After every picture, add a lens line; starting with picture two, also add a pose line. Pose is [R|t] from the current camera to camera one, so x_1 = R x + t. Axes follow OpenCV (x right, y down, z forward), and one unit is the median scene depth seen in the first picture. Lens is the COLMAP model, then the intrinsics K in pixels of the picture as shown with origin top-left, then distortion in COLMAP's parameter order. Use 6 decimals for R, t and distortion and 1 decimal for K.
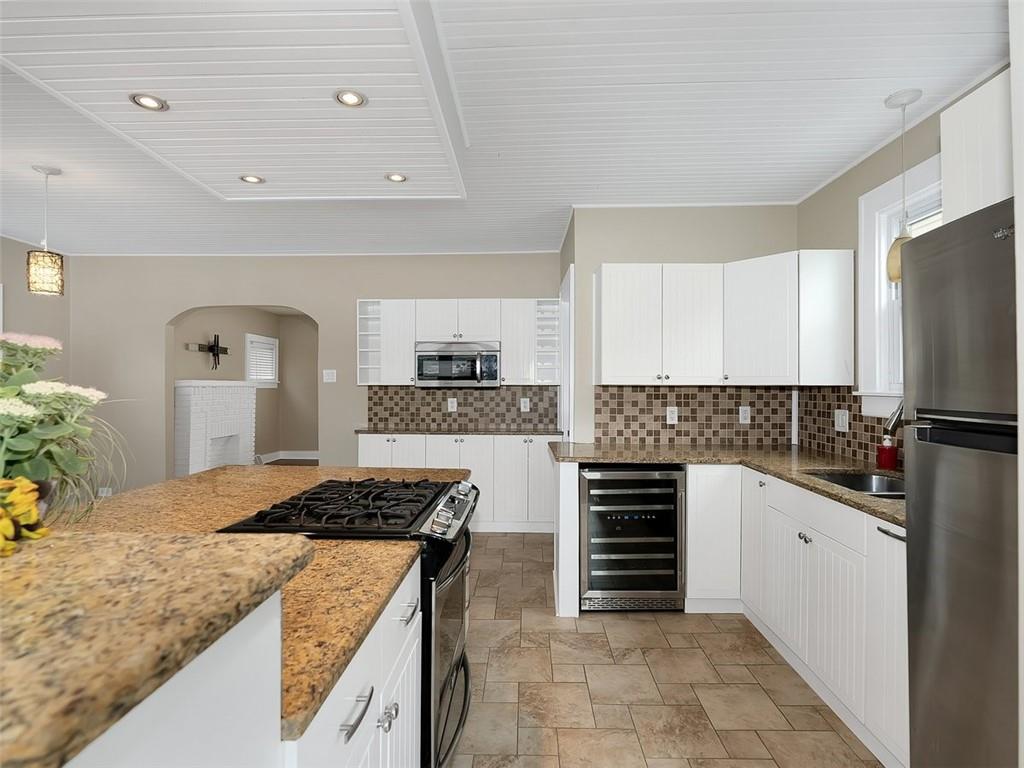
lens RADIAL K [[506.6, 0, 512.0], [0, 506.6, 384.0], [0, 0, 1]] dist [-0.006464, -0.000087]
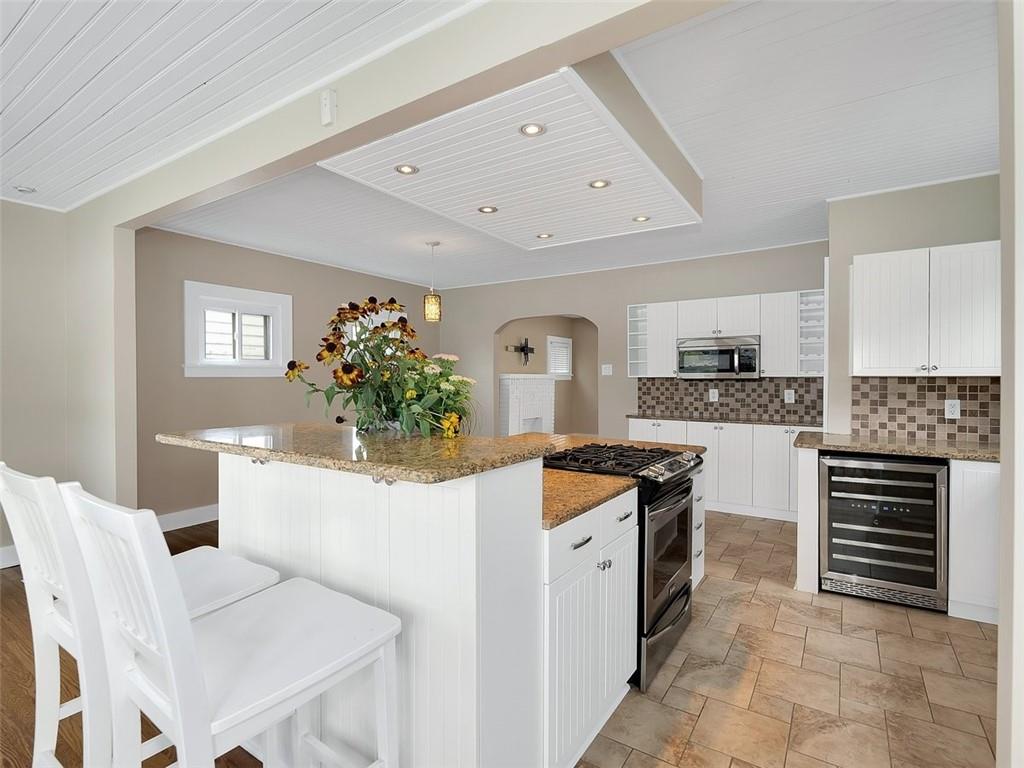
lens RADIAL K [[506.6, 0, 512.0], [0, 506.6, 384.0], [0, 0, 1]] dist [-0.006464, -0.000087]
pose [[0.846708, 0.004576, -0.532039, 0.125764], [0.003204, 0.999901, 0.013700, 0.001104], [0.532049, -0.013305, 0.846609, -0.198672]]
